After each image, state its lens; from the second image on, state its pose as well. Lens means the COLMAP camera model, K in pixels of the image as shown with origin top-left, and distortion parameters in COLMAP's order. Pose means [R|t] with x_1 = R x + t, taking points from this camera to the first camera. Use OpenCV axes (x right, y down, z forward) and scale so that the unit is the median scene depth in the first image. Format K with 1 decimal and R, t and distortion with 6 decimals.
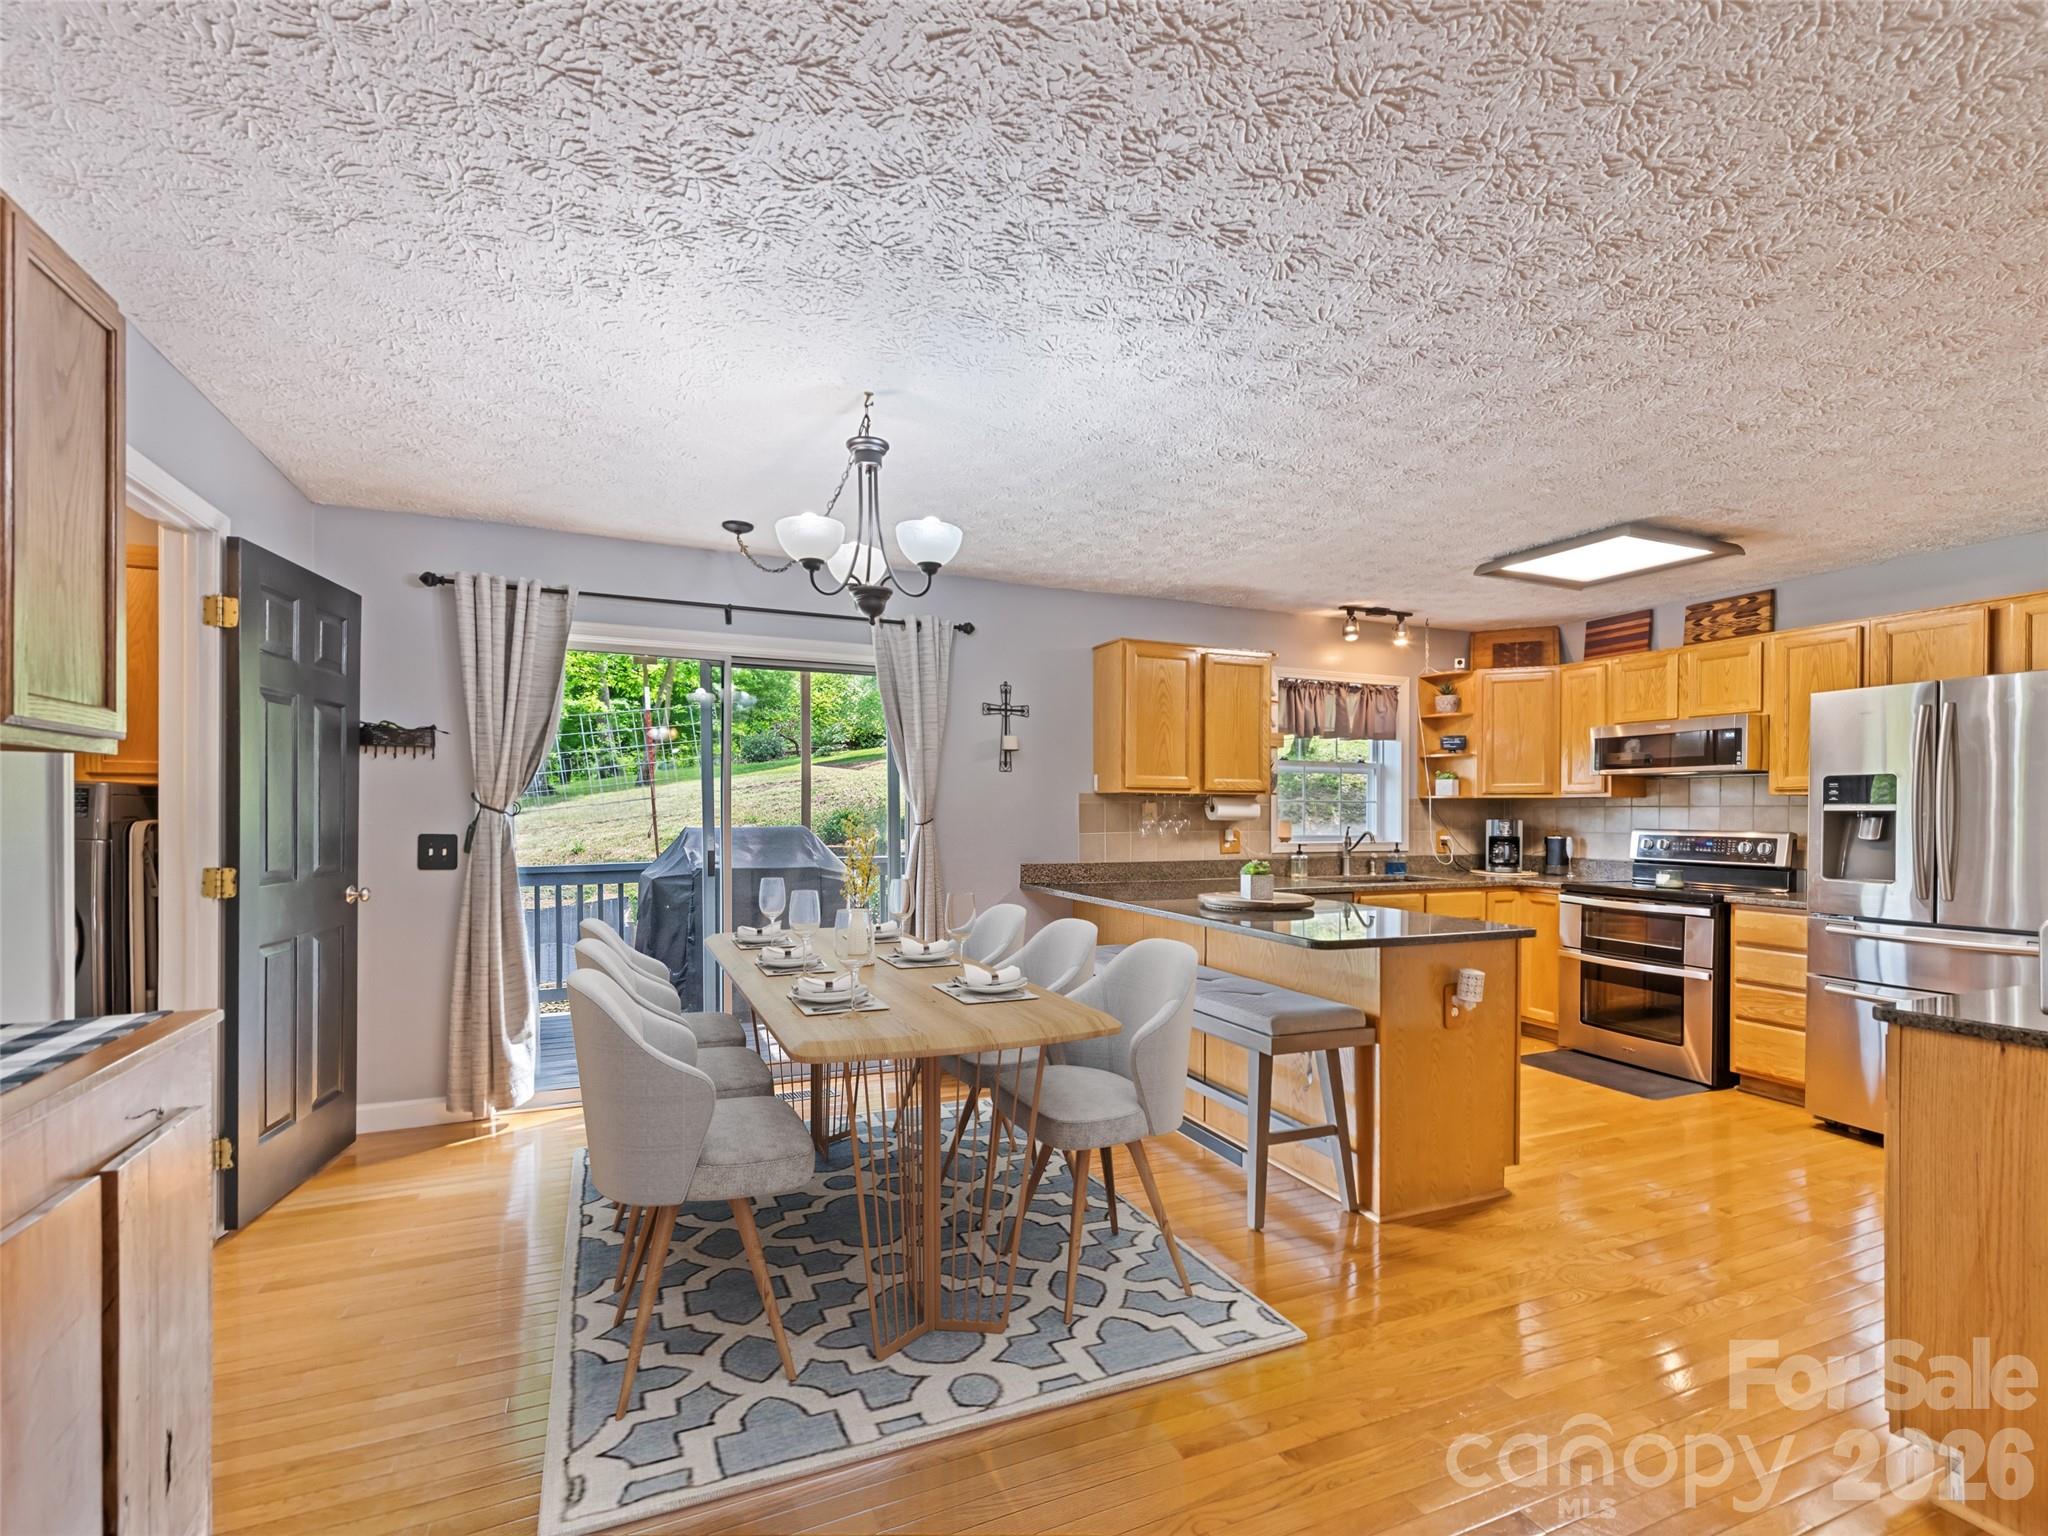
lens RADIAL K [[917.0, 0, 1022.8], [0, 917.0, 809.1], [0, 0, 1]] dist [0.010313, -0.003038]
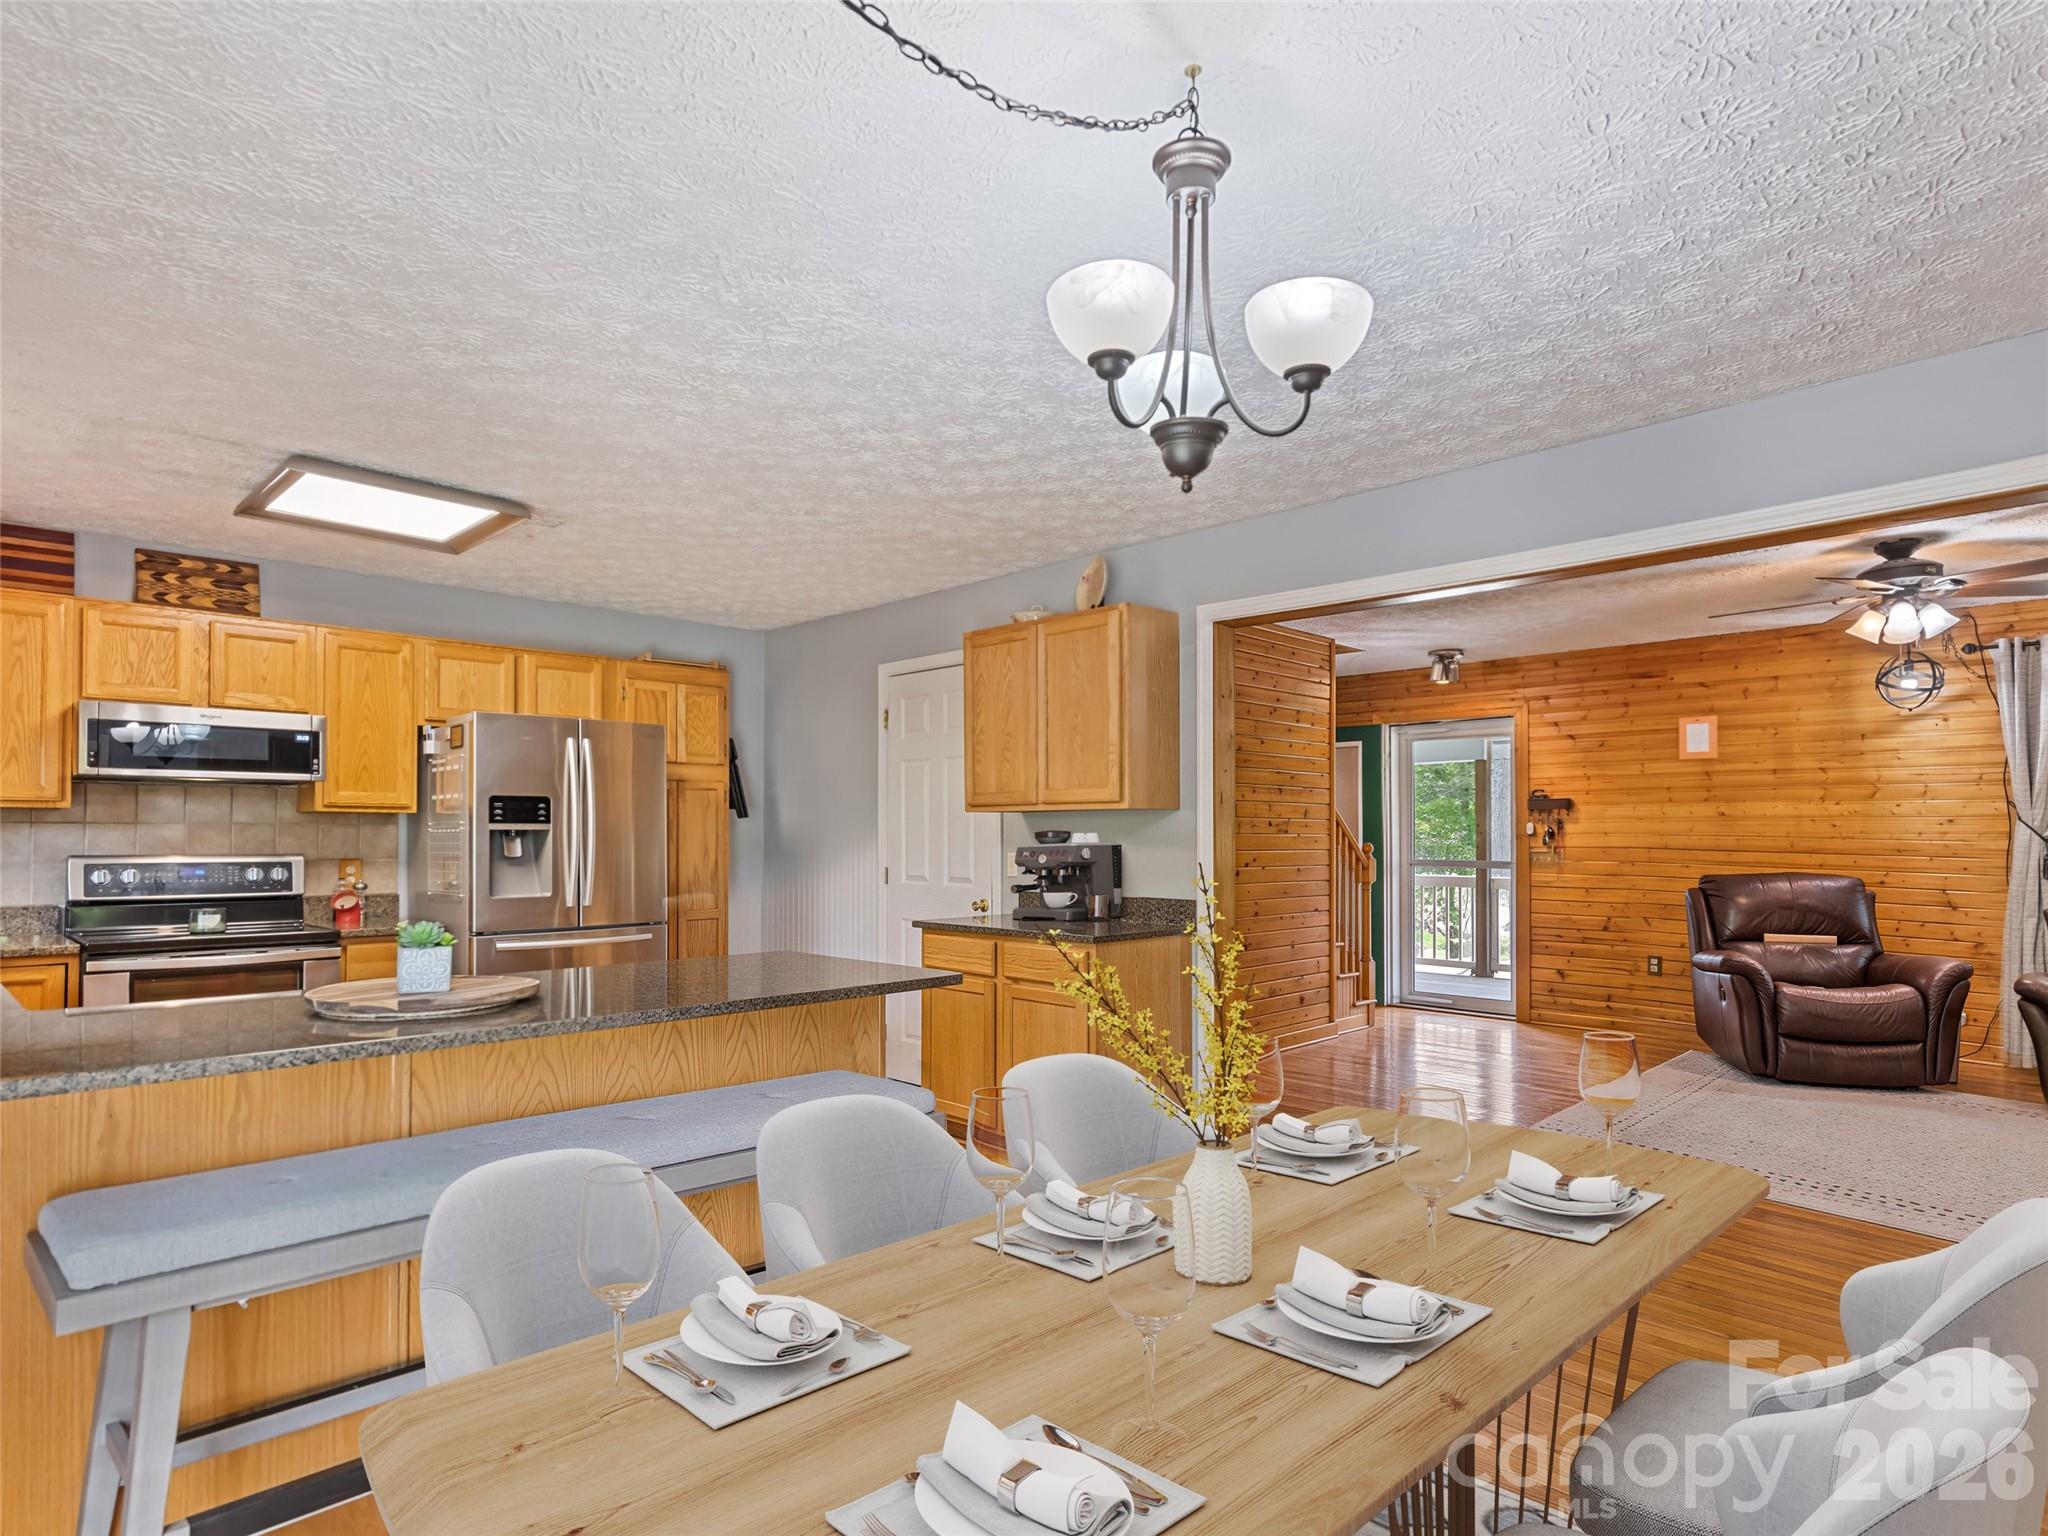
lens RADIAL K [[1140.5, 0, 1038.4], [0, 1140.5, 816.5], [0, 0, 1]] dist [0.013471, -0.004286]
pose [[-0.383769, 0.009791, 0.923377, -0.405162], [-0.005011, 0.999907, -0.012685, -0.000136], [-0.923416, -0.009496, -0.383684, 0.718843]]
